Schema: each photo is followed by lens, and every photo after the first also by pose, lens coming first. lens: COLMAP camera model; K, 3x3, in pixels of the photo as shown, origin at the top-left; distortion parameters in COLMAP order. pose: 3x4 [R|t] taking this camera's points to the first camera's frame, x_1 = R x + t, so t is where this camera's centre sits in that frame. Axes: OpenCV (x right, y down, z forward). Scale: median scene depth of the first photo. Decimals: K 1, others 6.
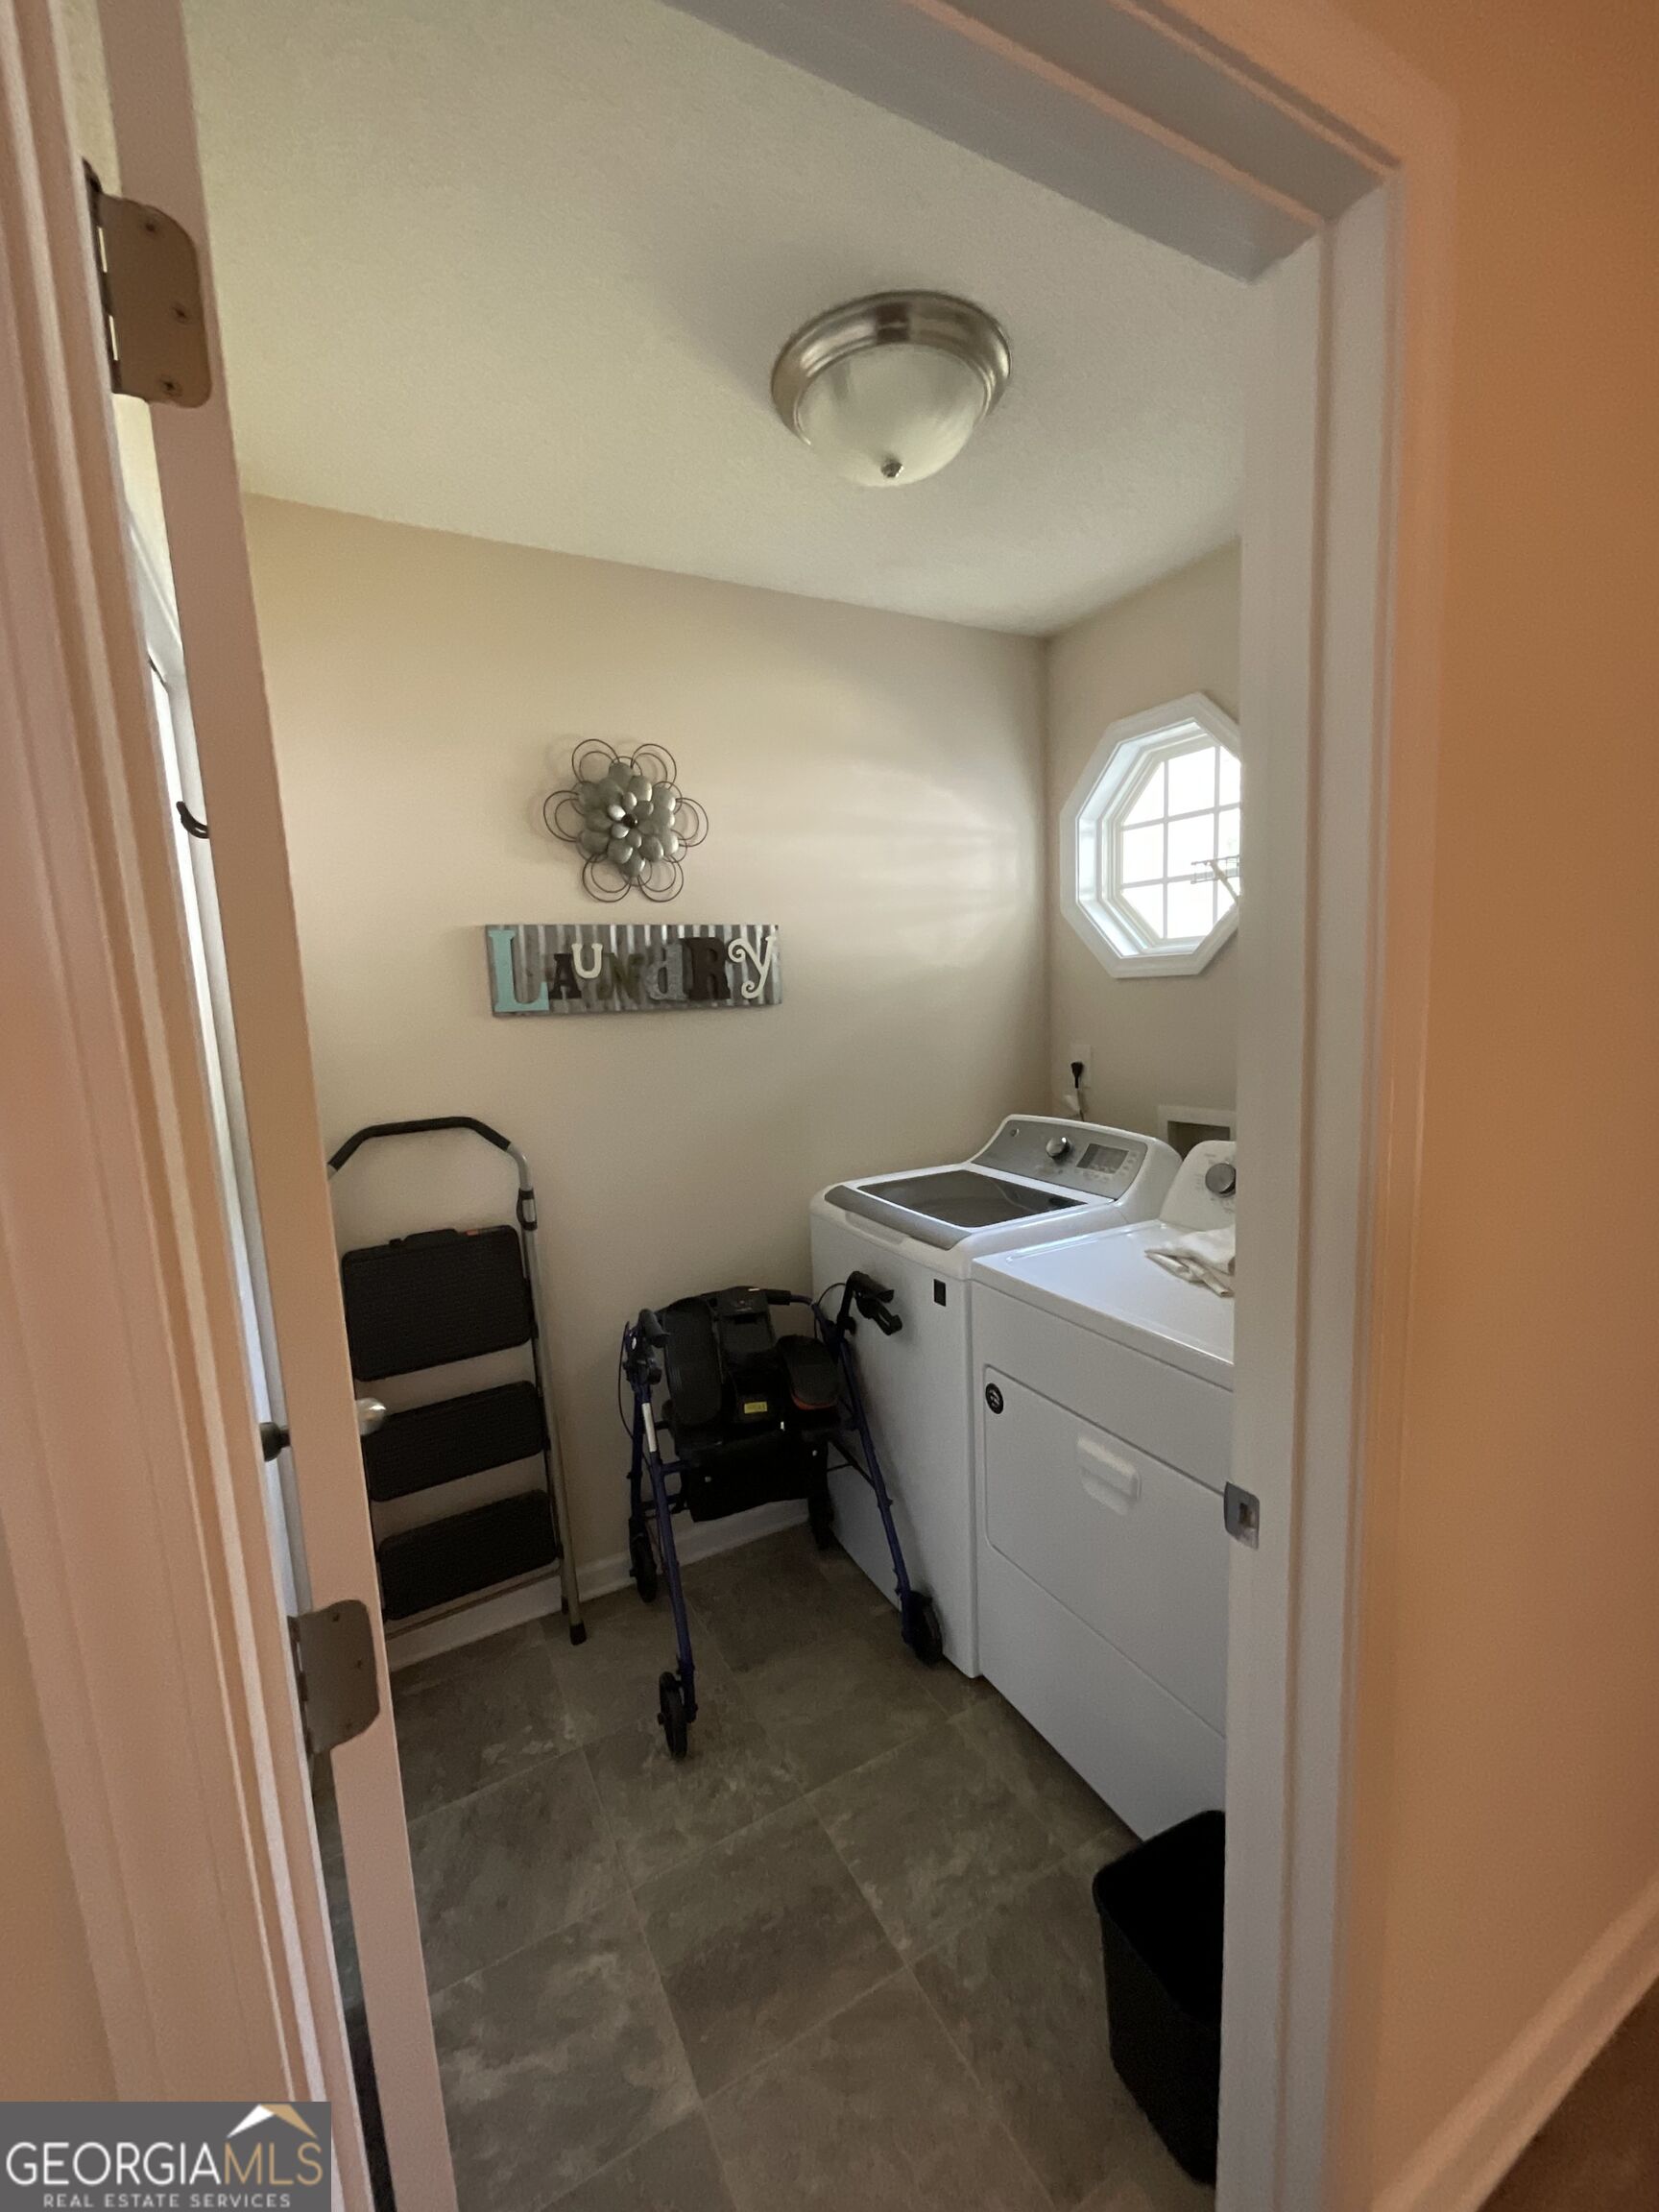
lens RADIAL K [[897.3, 0, 818.1], [0, 897.3, 1112.8], [0, 0, 1]] dist [0.004582, -0.001260]
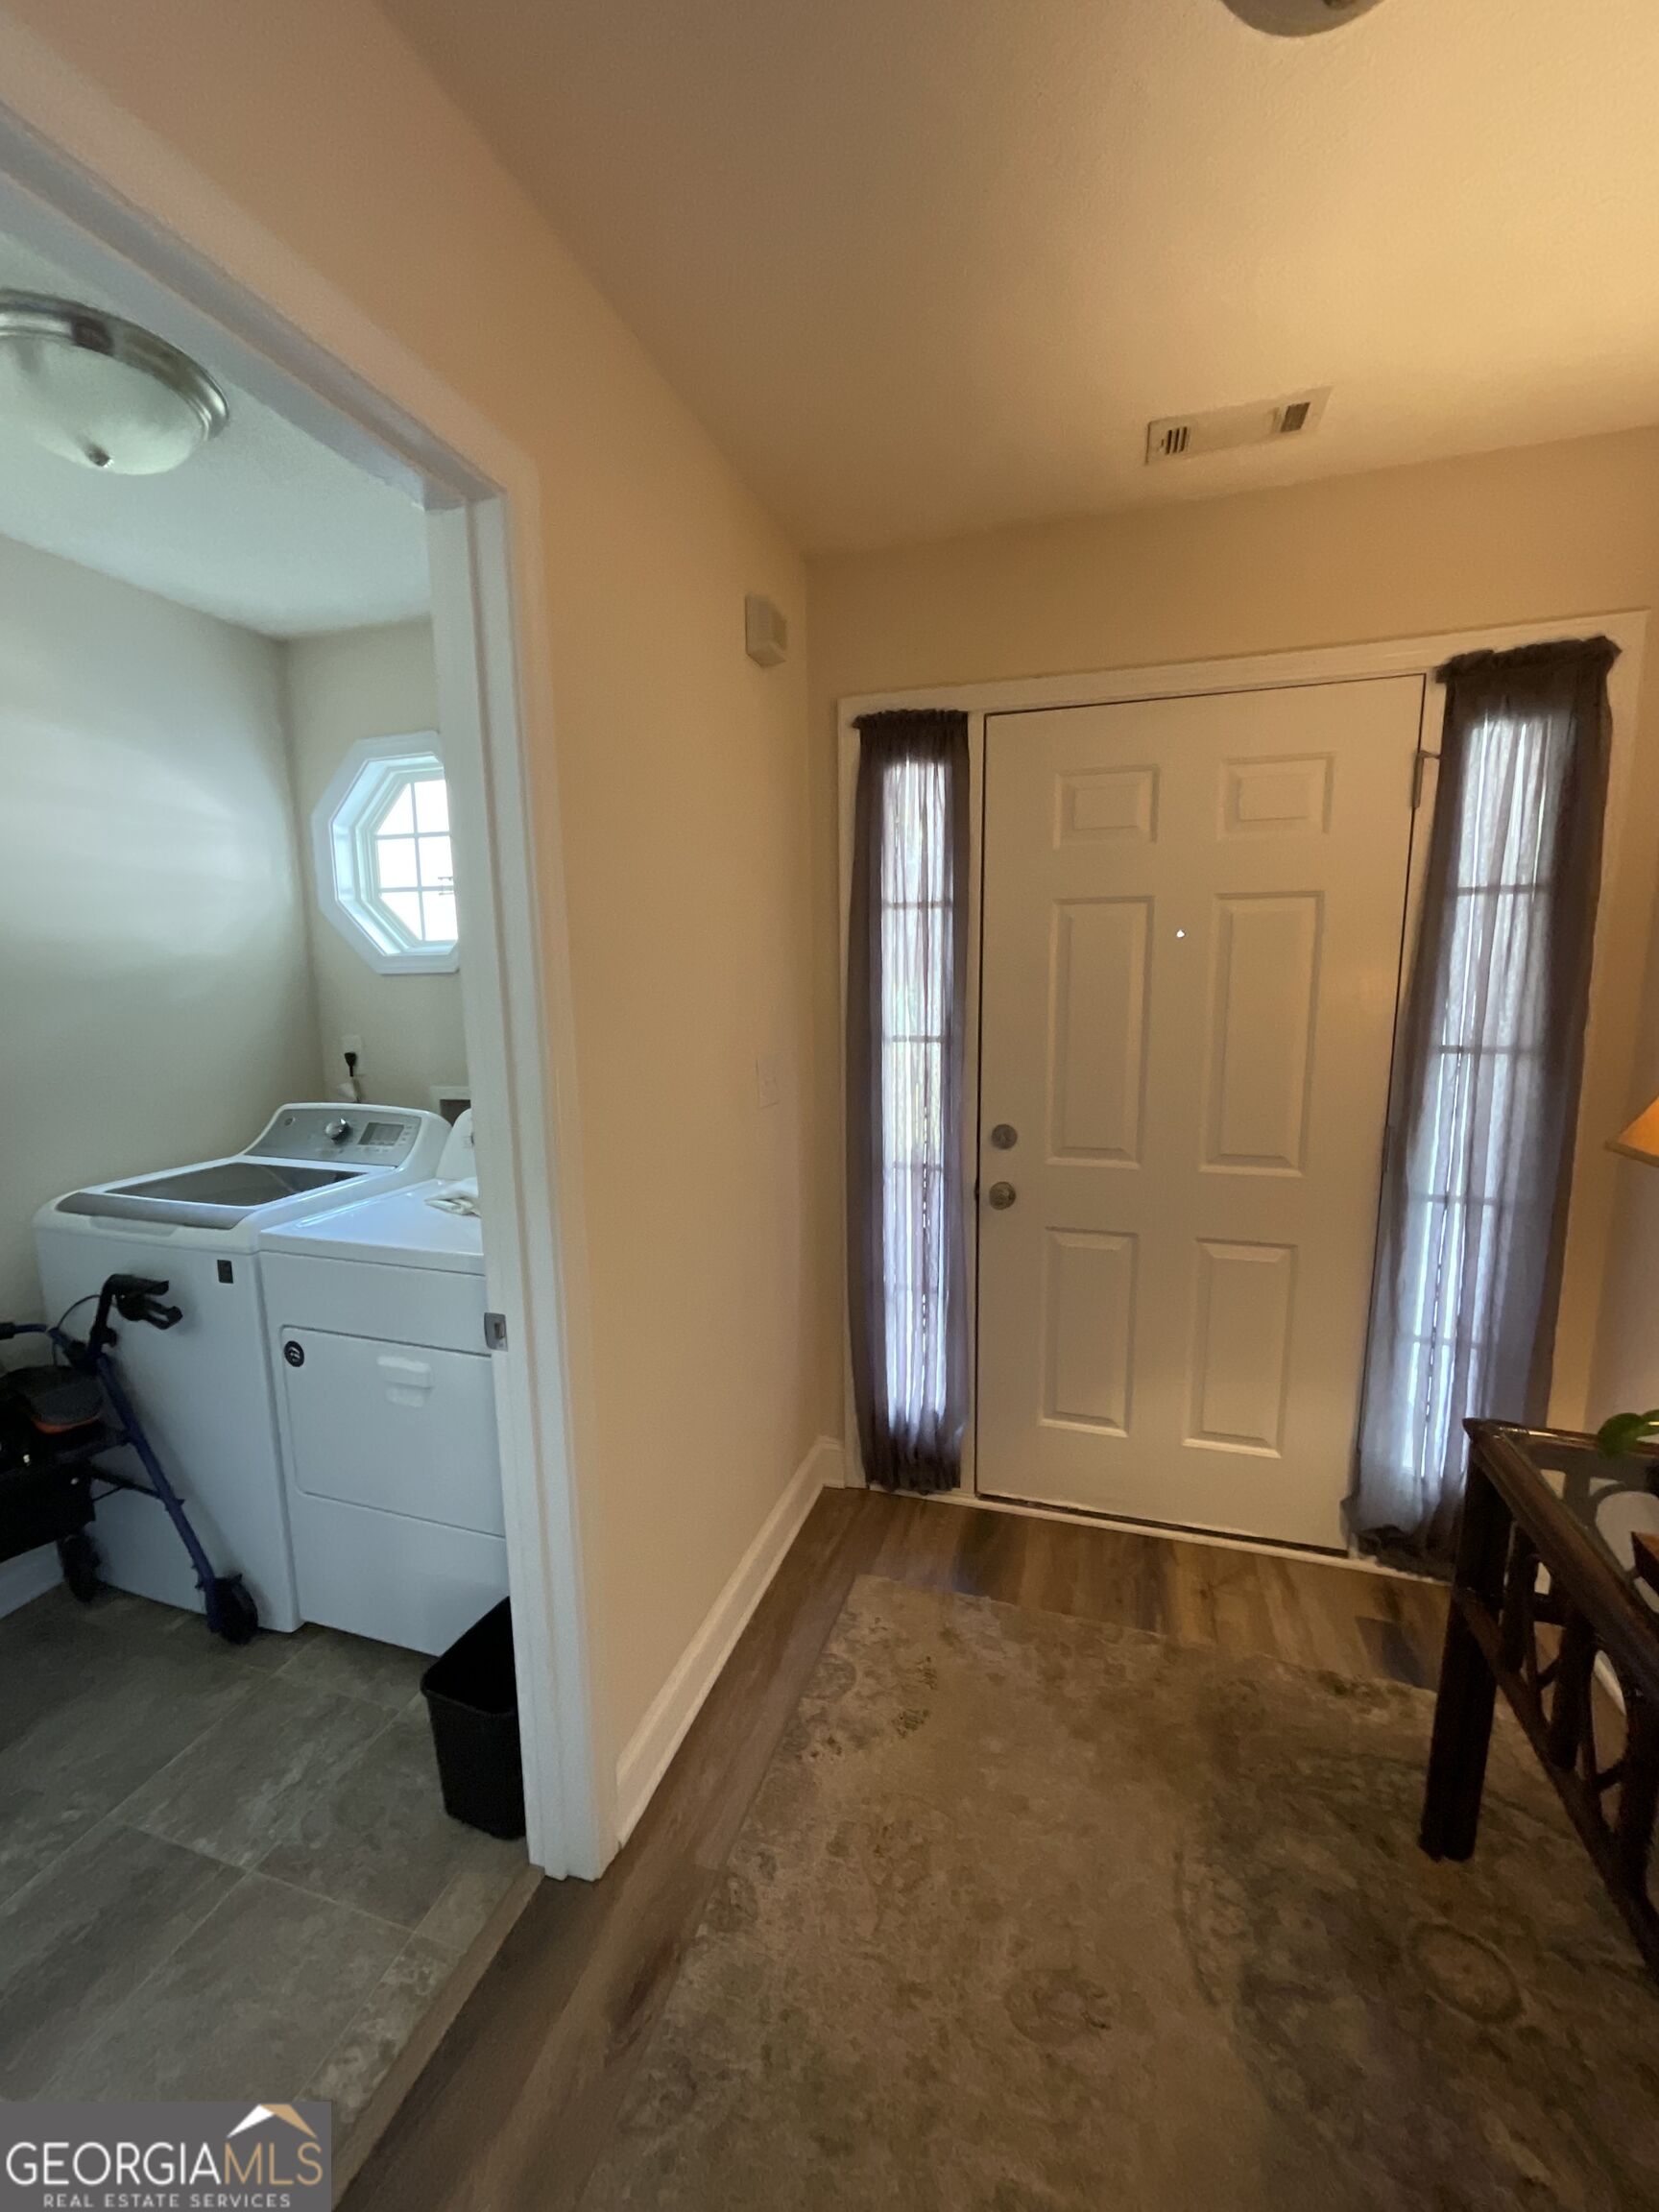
lens RADIAL K [[897.3, 0, 820.7], [0, 897.3, 1117.1], [0, 0, 1]] dist [0.004582, -0.001260]
pose [[0.723652, -0.072618, 0.686334, -0.068406], [0.073883, 0.996886, 0.027575, 0.049472], [-0.686199, 0.030753, 0.726764, -0.236230]]
